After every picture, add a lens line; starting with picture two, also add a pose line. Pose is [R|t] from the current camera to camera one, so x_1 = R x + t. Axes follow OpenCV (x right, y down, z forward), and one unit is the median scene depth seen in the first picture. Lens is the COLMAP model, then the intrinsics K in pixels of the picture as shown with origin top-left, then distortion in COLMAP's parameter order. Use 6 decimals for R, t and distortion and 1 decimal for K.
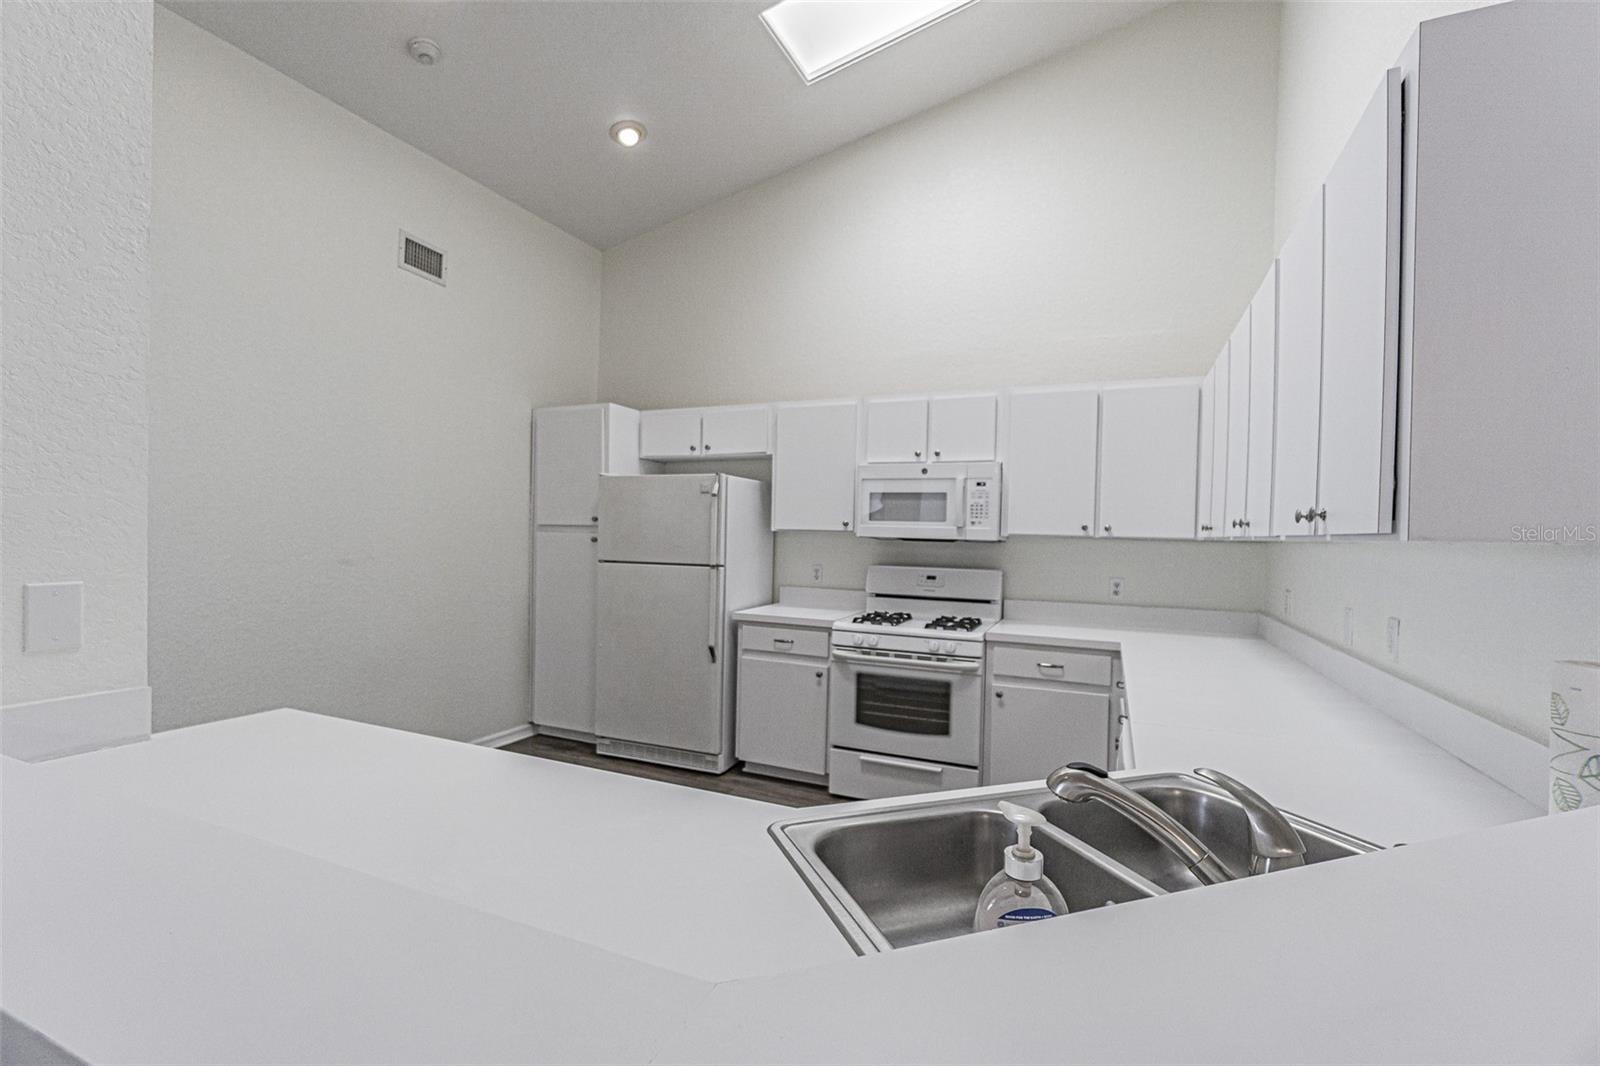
lens RADIAL K [[699.4, 0, 810.4], [0, 699.4, 540.9], [0, 0, 1]] dist [-0.039799, 0.010457]
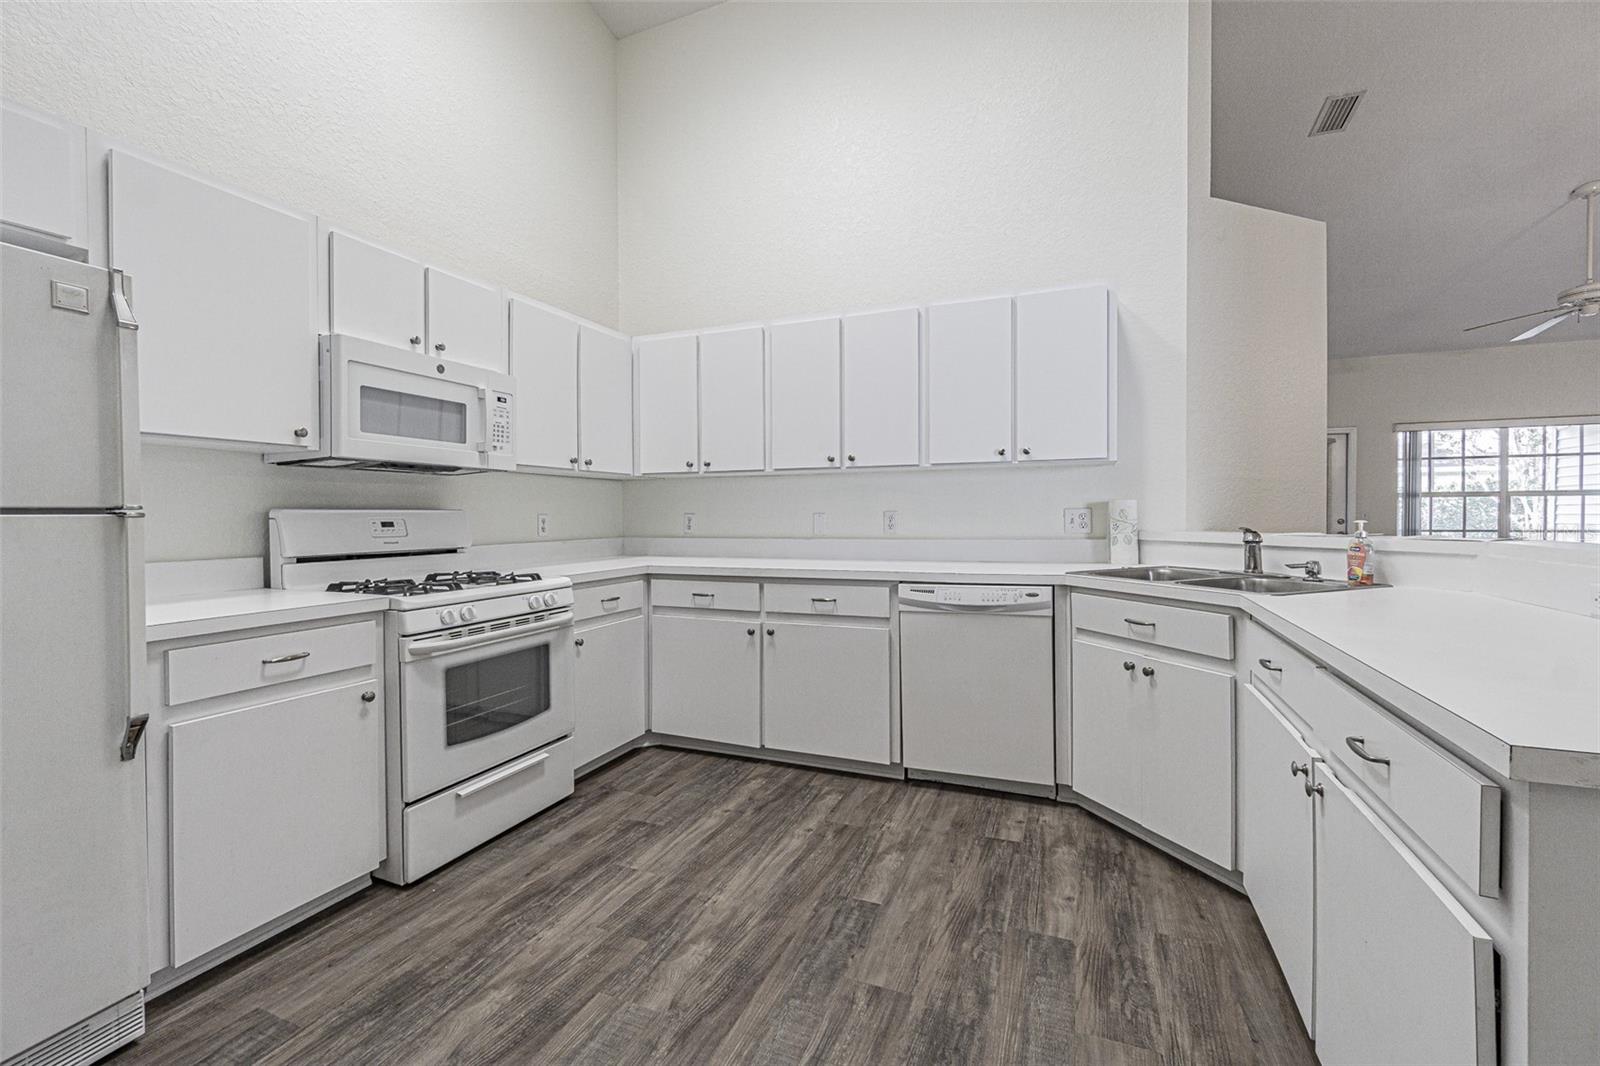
lens RADIAL K [[699.4, 0, 791.2], [0, 699.4, 531.1], [0, 0, 1]] dist [-0.039799, 0.010457]
pose [[-0.057807, -0.045330, 0.997298, -0.577972], [0.005517, 0.998939, 0.045725, 0.034543], [-0.998313, 0.008145, -0.057496, 0.713705]]
